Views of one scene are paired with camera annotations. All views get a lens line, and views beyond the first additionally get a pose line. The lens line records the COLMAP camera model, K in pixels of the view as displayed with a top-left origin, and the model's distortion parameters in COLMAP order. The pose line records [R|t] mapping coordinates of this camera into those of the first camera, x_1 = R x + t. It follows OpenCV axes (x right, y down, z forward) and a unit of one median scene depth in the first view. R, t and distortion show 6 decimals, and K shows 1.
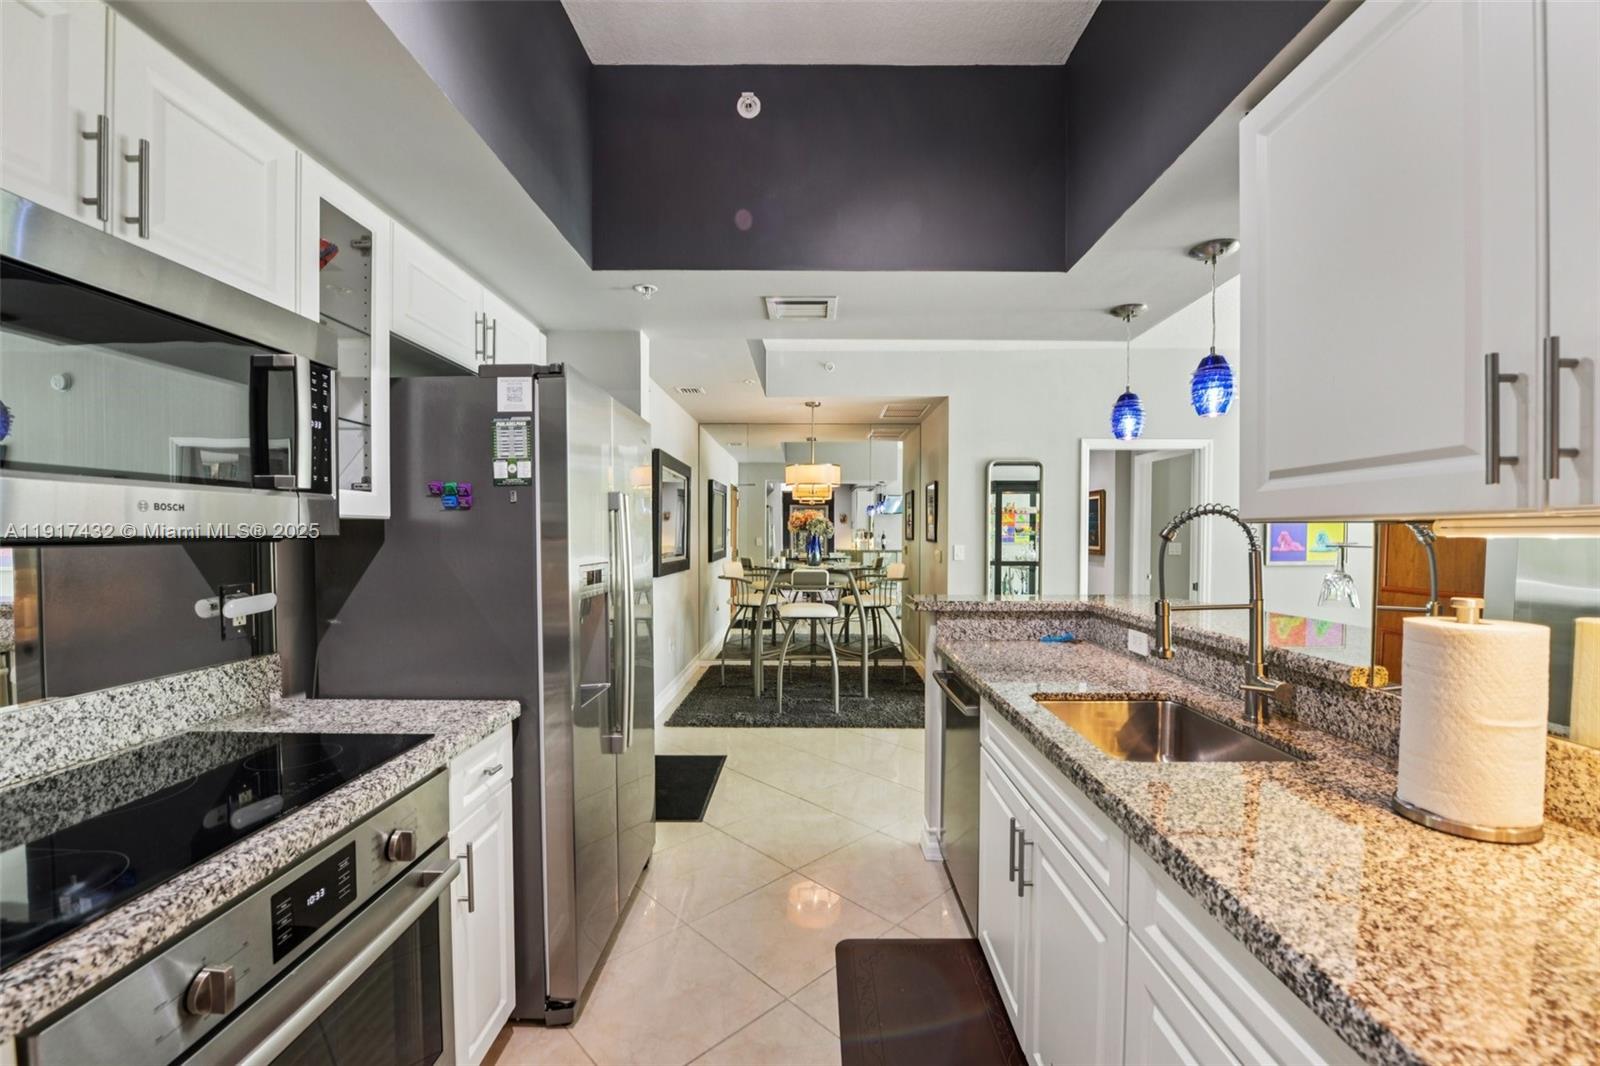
lens RADIAL K [[648.5, 0, 803.0], [0, 648.5, 540.3], [0, 0, 1]] dist [-0.013964, -0.001491]
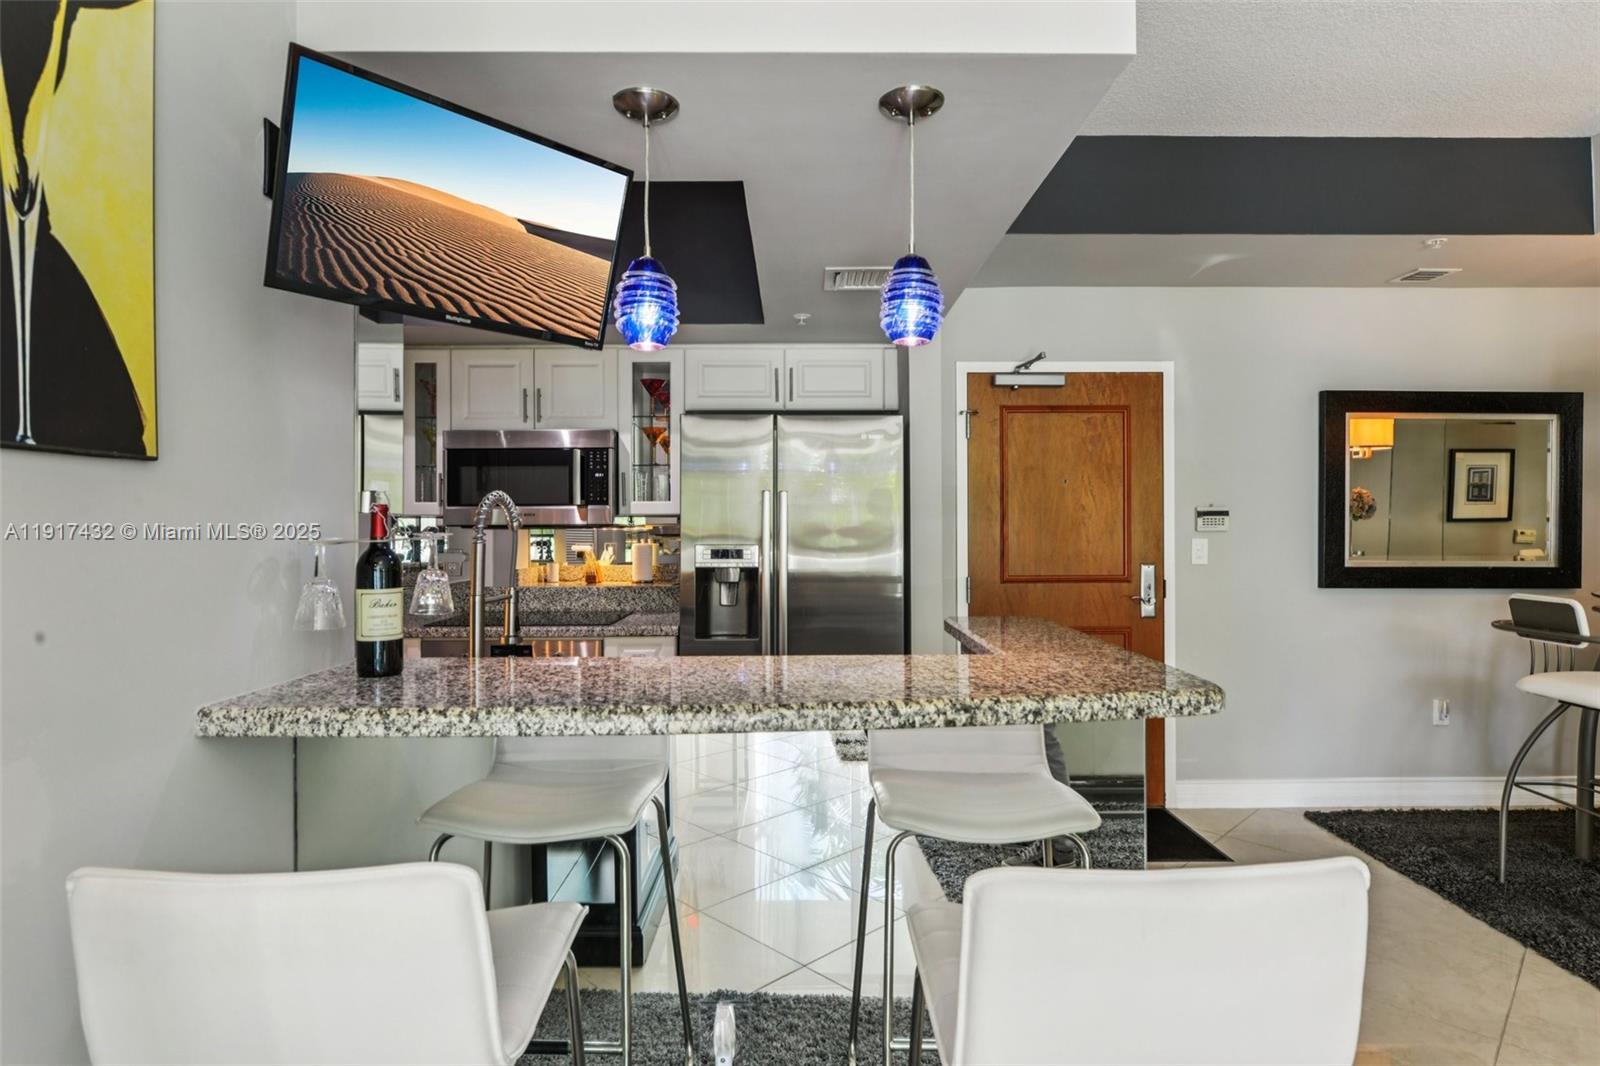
lens RADIAL K [[848.6, 0, 804.8], [0, 848.6, 523.2], [0, 0, 1]] dist [0.009509, -0.001826]
pose [[0.021806, 0.000006, -0.999762, 1.630363], [-0.007098, 0.999975, -0.000148, -0.012481], [0.999737, 0.007100, 0.021805, 1.211882]]
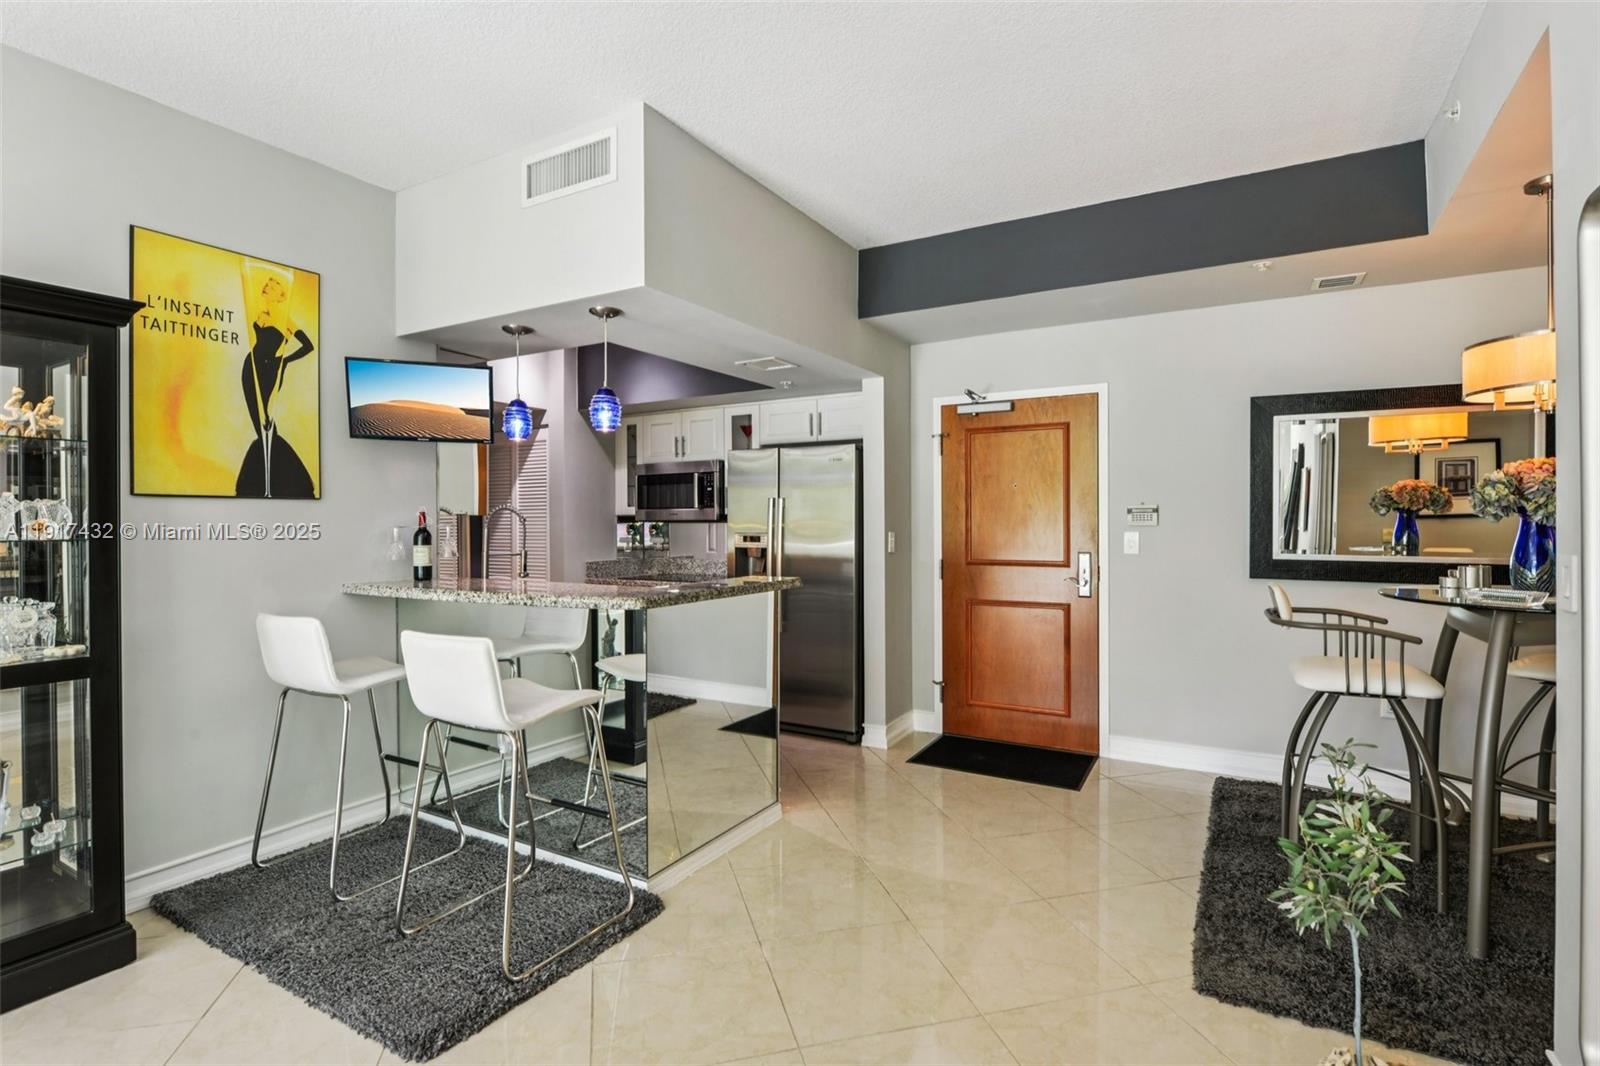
lens RADIAL K [[765.5, 0, 798.4], [0, 765.5, 527.2], [0, 0, 1]] dist [-0.001135, -0.000434]
pose [[-0.491920, 0.008280, -0.870601, 1.974911], [-0.005294, 0.999908, 0.012502, -0.018667], [0.870624, 0.010759, -0.491831, 2.576247]]
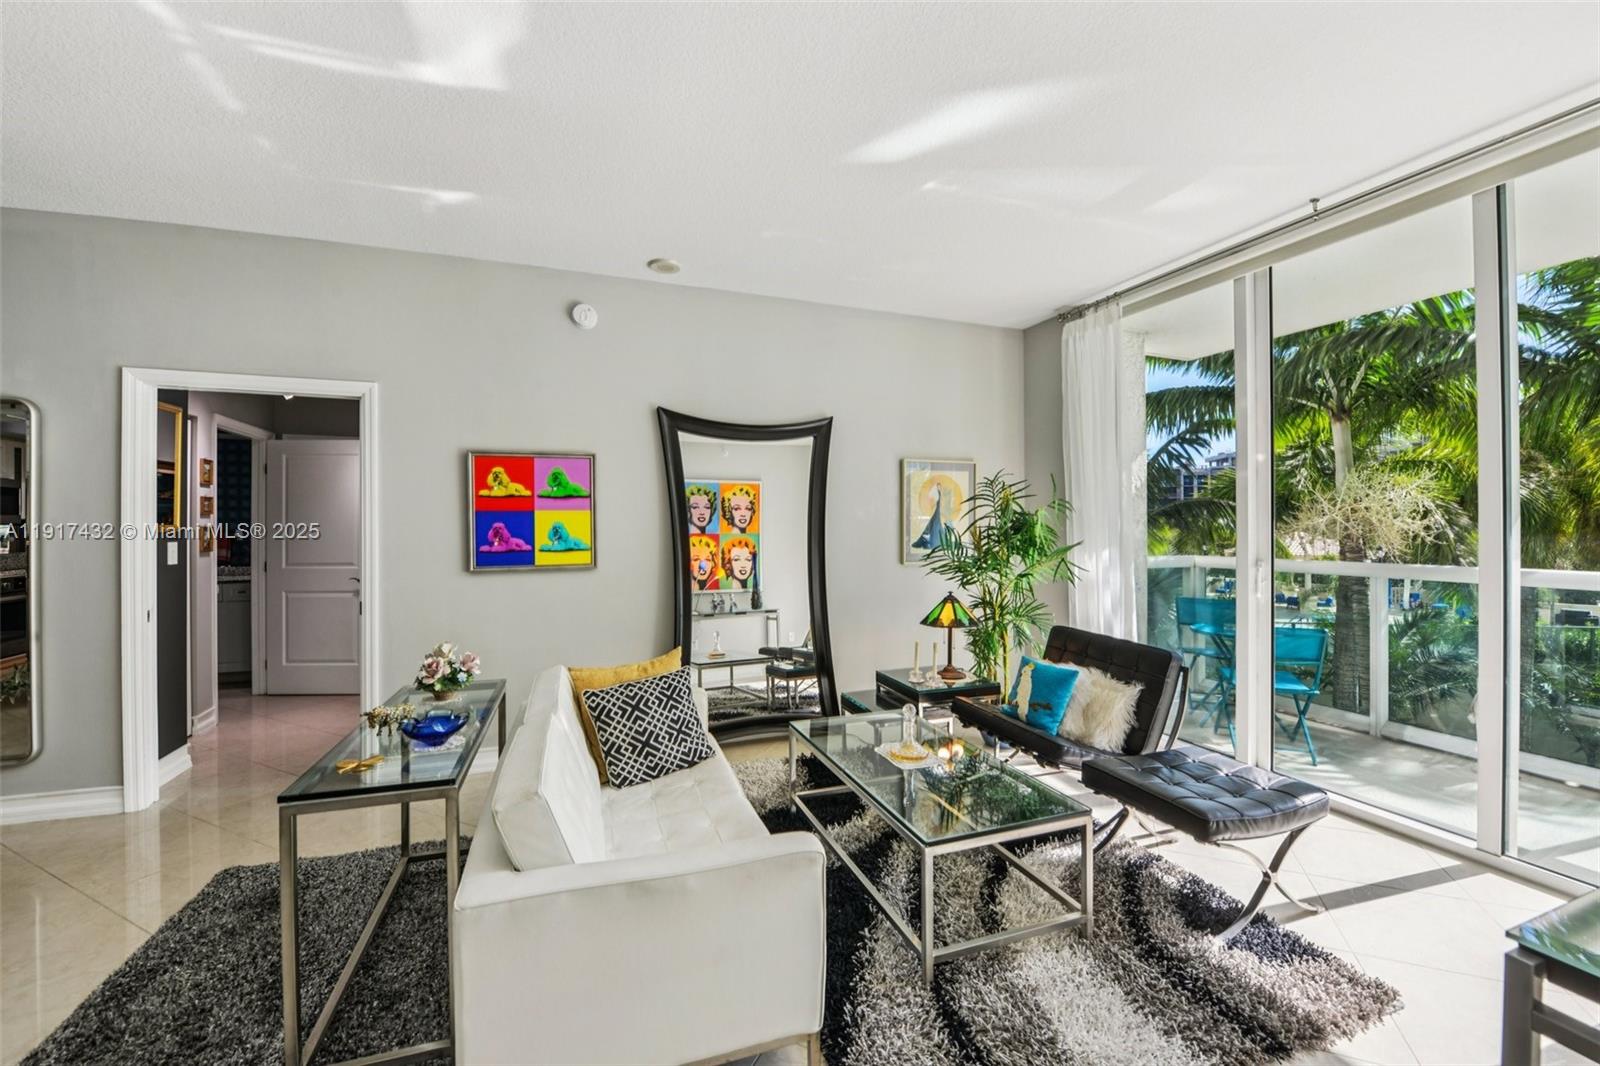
lens RADIAL K [[648.5, 0, 808.7], [0, 648.5, 526.2], [0, 0, 1]] dist [-0.013964, -0.001491]
pose [[0.929781, -0.002420, 0.368106, 2.341532], [0.006887, 0.999918, -0.010823, -0.001685], [-0.368049, 0.012598, 0.929721, 0.666171]]
